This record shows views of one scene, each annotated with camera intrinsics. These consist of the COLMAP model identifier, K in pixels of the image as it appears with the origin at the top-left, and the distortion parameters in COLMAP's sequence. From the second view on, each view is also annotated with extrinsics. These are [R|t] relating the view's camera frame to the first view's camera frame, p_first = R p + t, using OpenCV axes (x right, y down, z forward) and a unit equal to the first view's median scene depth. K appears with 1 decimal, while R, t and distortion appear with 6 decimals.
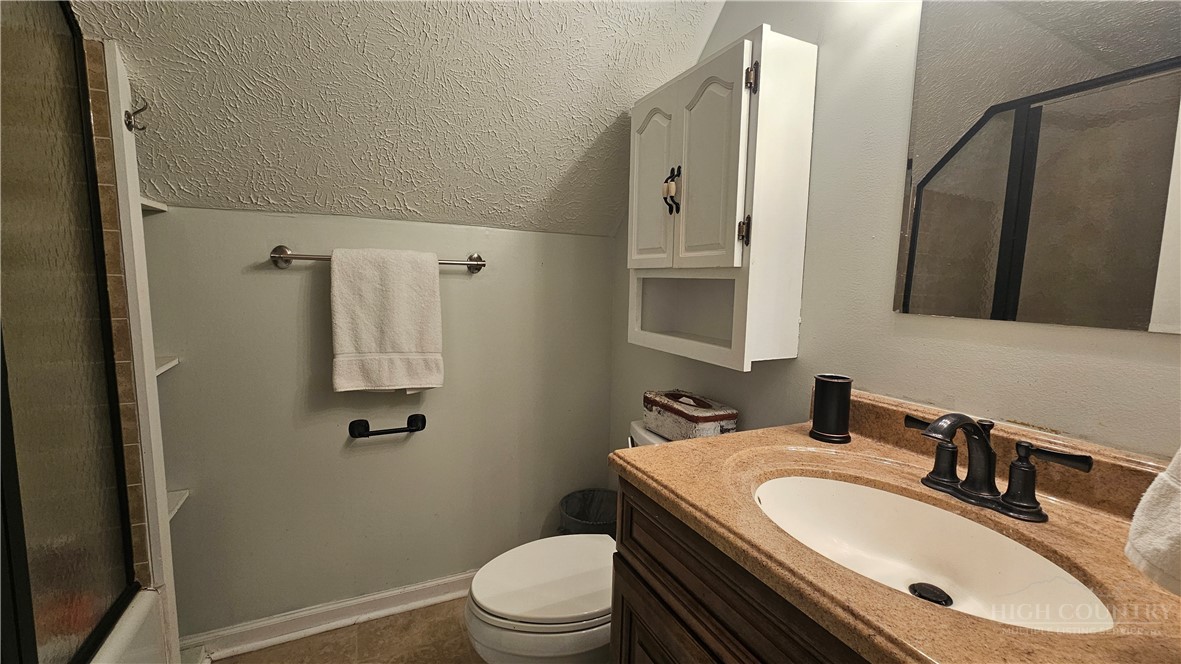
lens RADIAL K [[485.1, 0, 586.4], [0, 485.1, 331.6], [0, 0, 1]] dist [-0.001149, -0.000387]
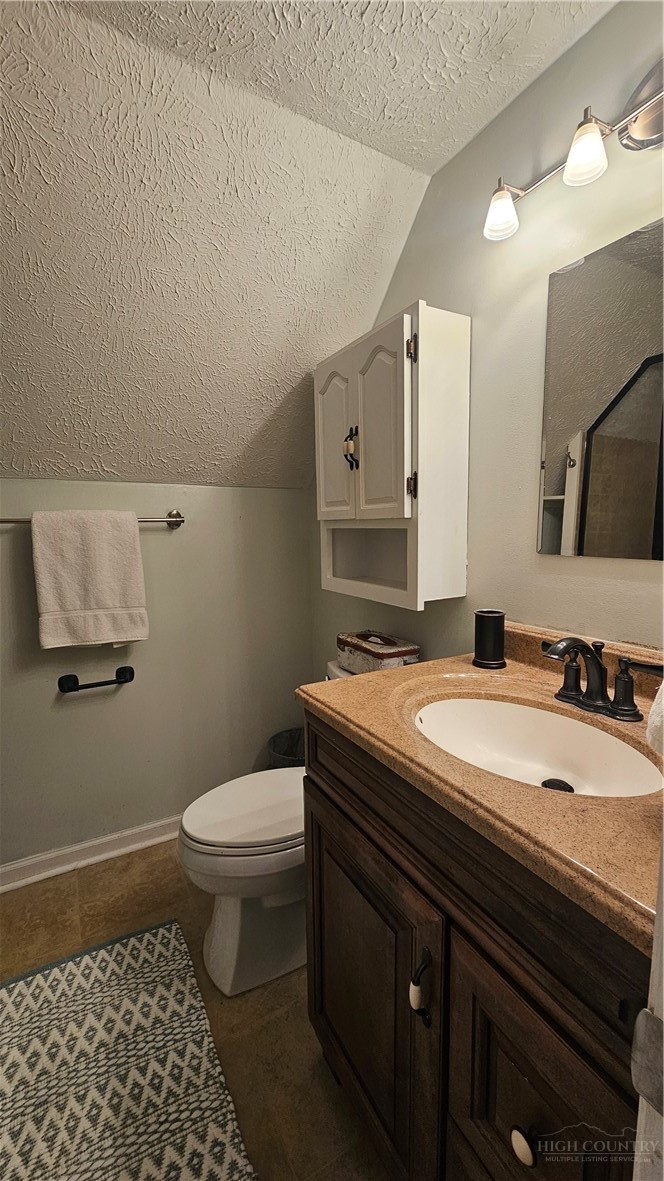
lens RADIAL K [[485.1, 0, 332.4], [0, 485.1, 585.9], [0, 0, 1]] dist [-0.001149, -0.000387]
pose [[0.996942, -0.045583, 0.063471, 0.048063], [0.044424, 0.998821, 0.019560, -0.005014], [-0.064288, -0.016680, 0.997792, -0.086189]]
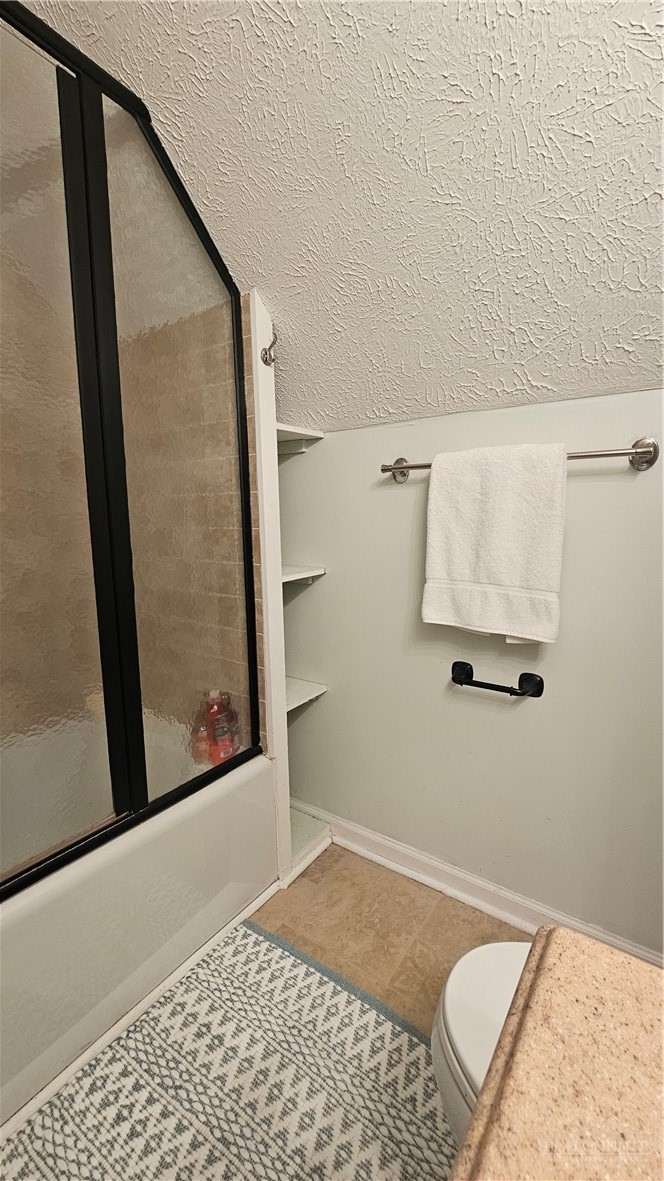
lens RADIAL K [[485.1, 0, 332.4], [0, 485.1, 585.9], [0, 0, 1]] dist [-0.001149, -0.000387]
pose [[0.489285, 0.099418, -0.866439, 0.157686], [-0.076721, 0.994536, 0.070792, 0.012806], [0.868743, 0.031837, 0.494239, 0.481130]]
